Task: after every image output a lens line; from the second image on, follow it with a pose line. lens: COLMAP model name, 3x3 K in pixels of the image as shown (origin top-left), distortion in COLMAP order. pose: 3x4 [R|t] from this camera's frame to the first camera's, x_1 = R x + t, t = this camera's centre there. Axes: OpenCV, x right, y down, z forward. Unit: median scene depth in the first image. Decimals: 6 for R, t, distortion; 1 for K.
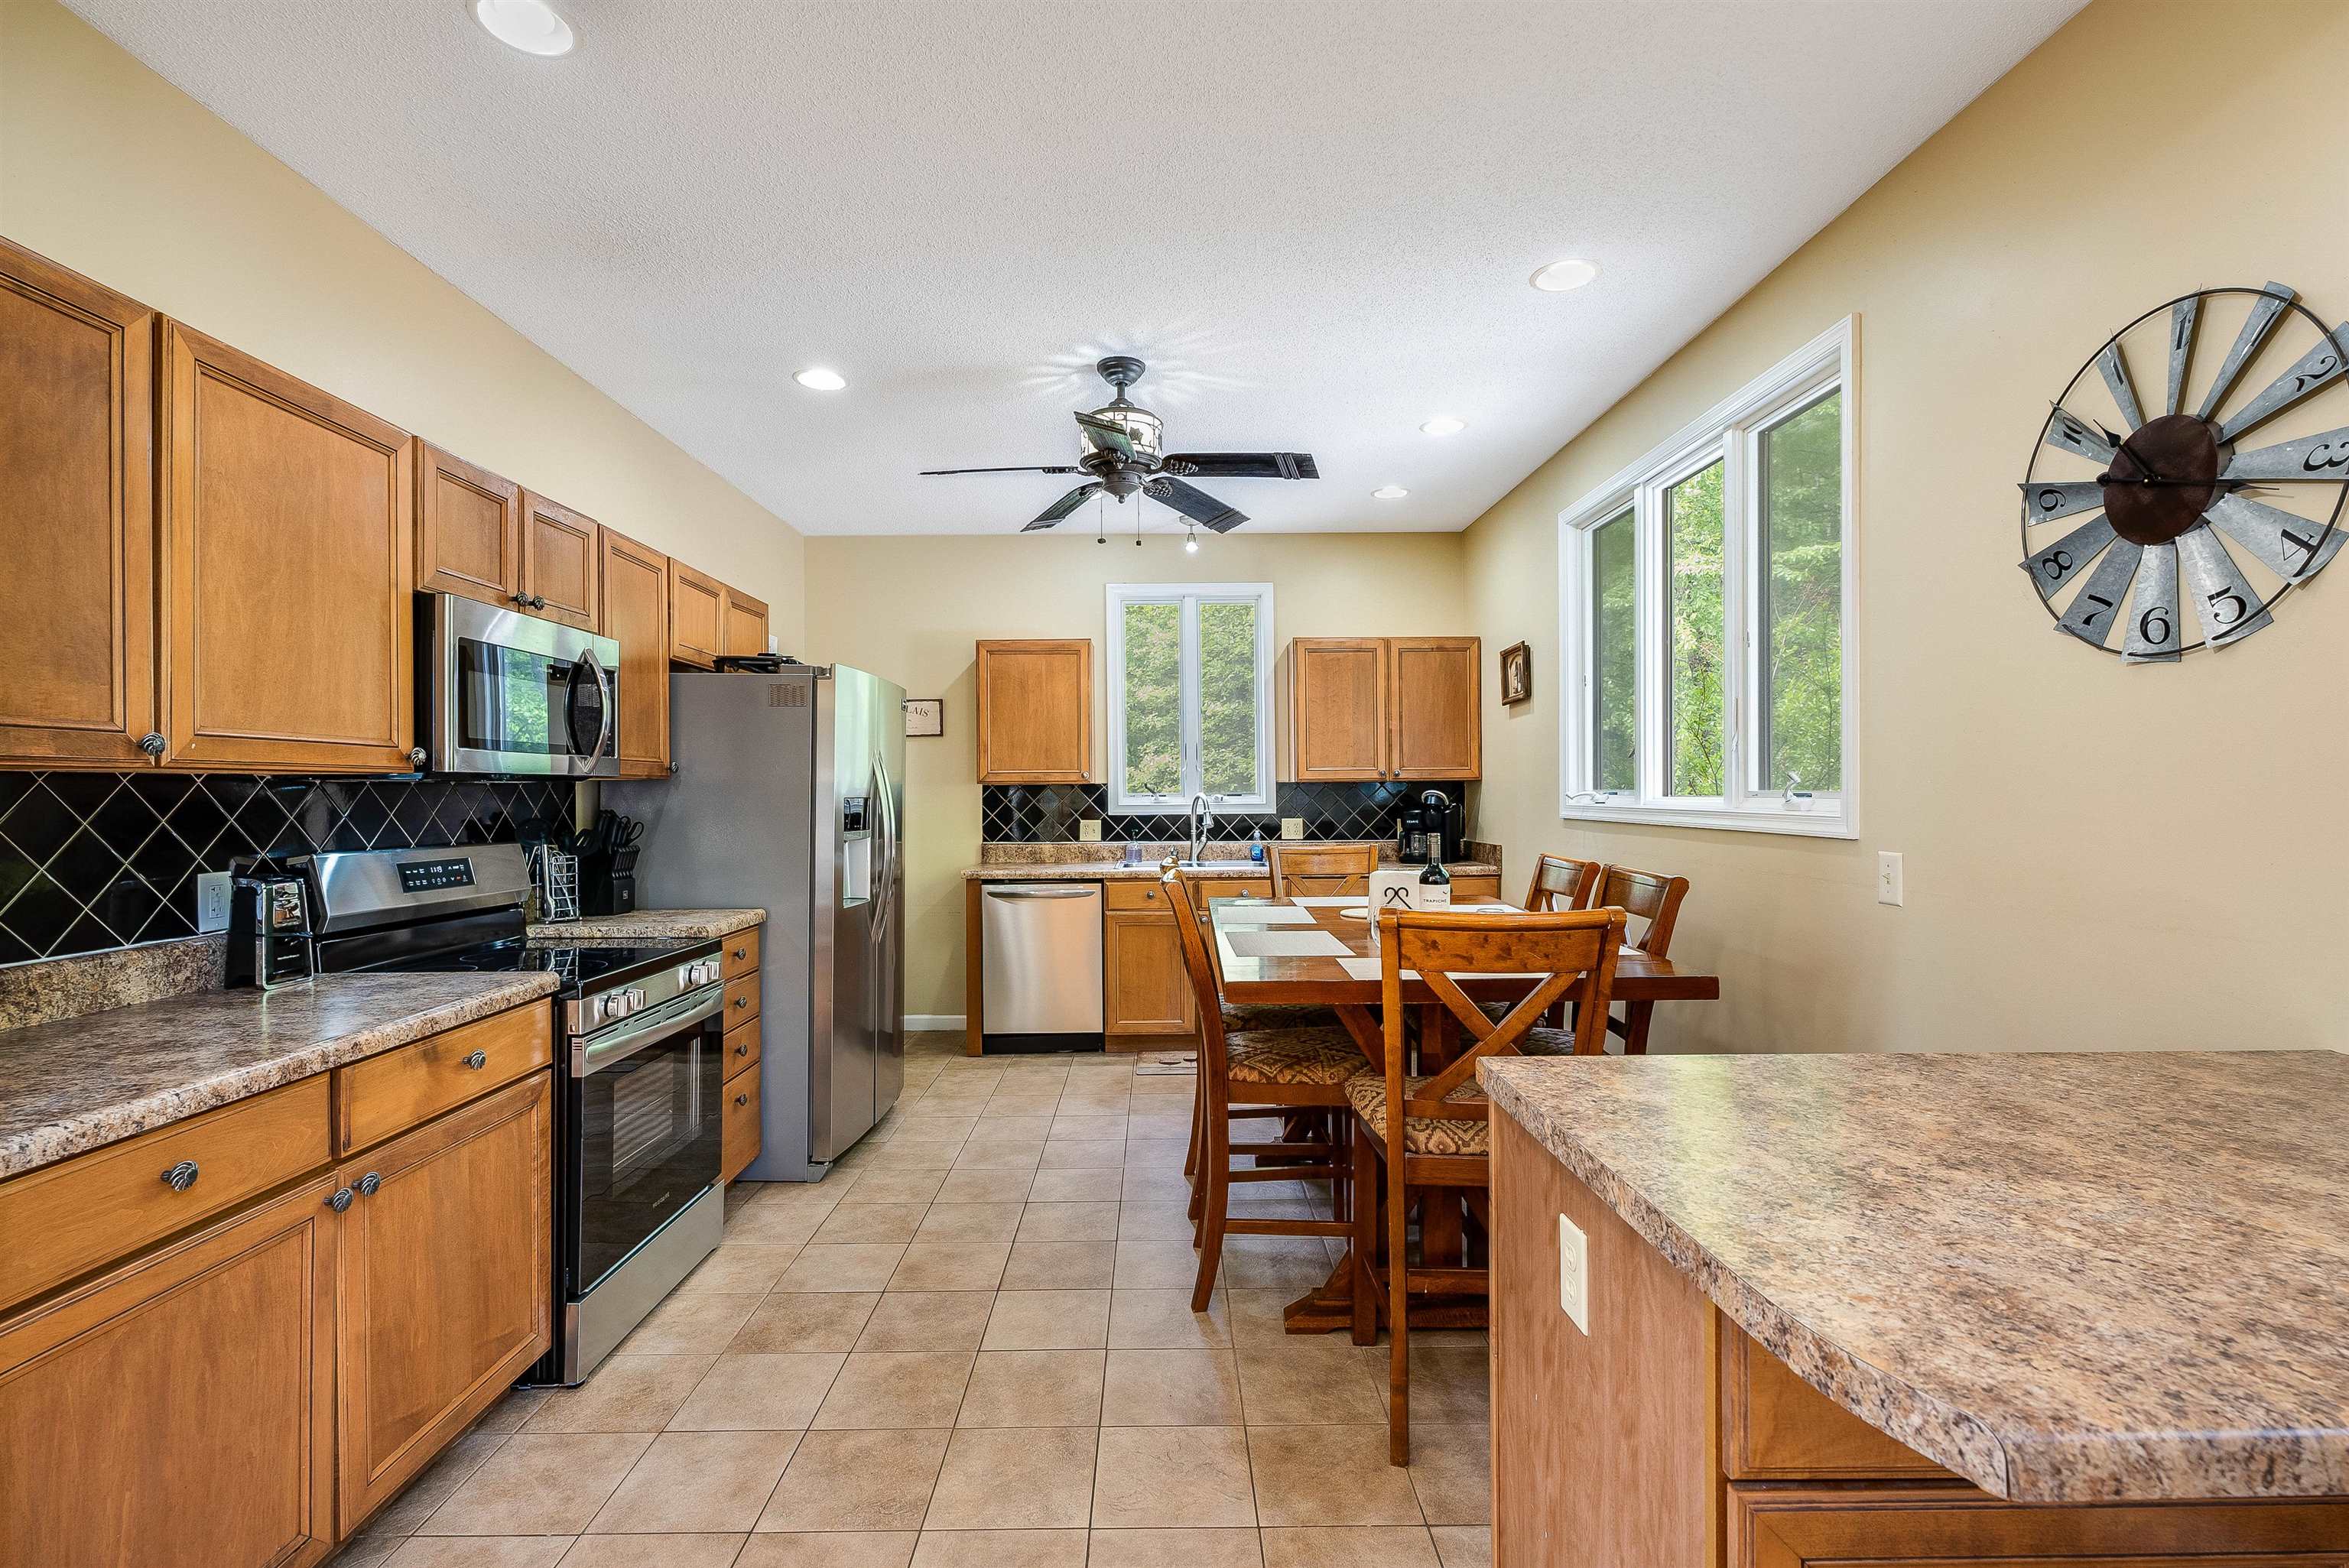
lens RADIAL K [[1066.4, 0, 1174.5], [0, 1066.4, 784.0], [0, 0, 1]] dist [-0.000275, -0.000068]
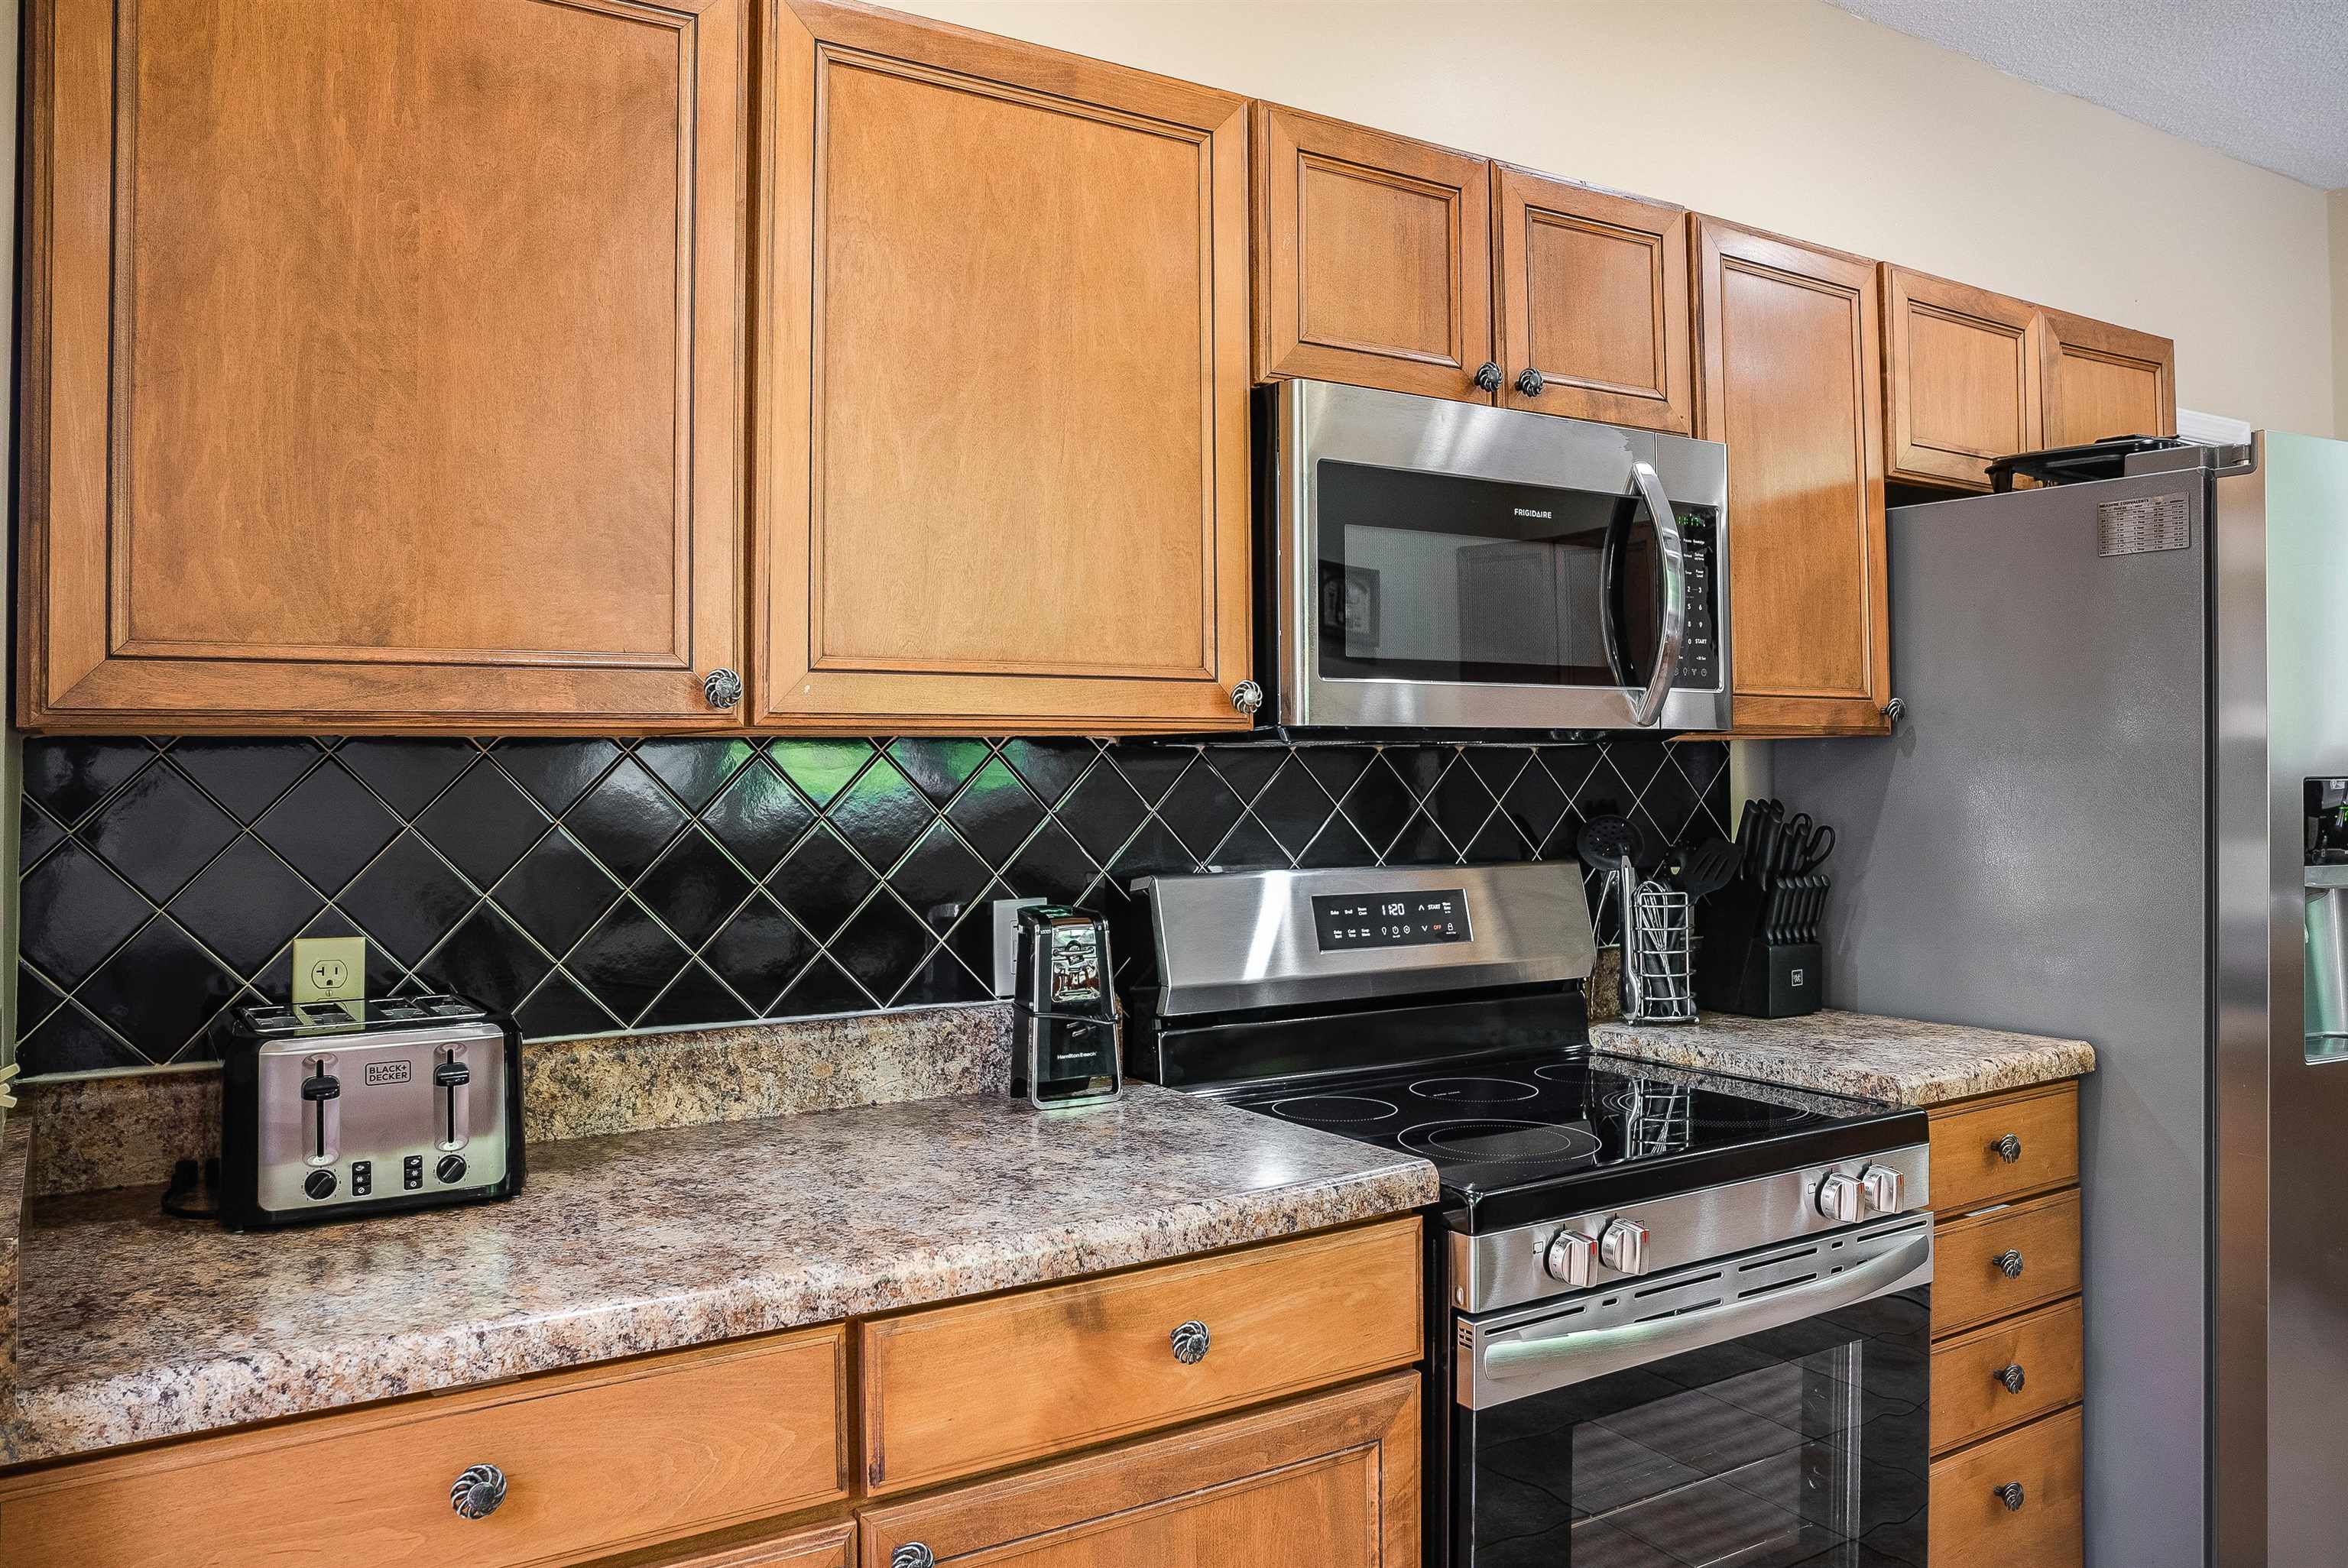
lens RADIAL K [[1724.9, 0, 1174.0], [0, 1724.9, 713.2], [0, 0, 1]] dist [-0.067349, 0.007359]
pose [[0.526199, -0.026259, -0.849956, -0.010568], [0.010036, 0.999645, -0.024671, 0.001560], [0.850303, 0.004452, 0.526275, 0.440643]]
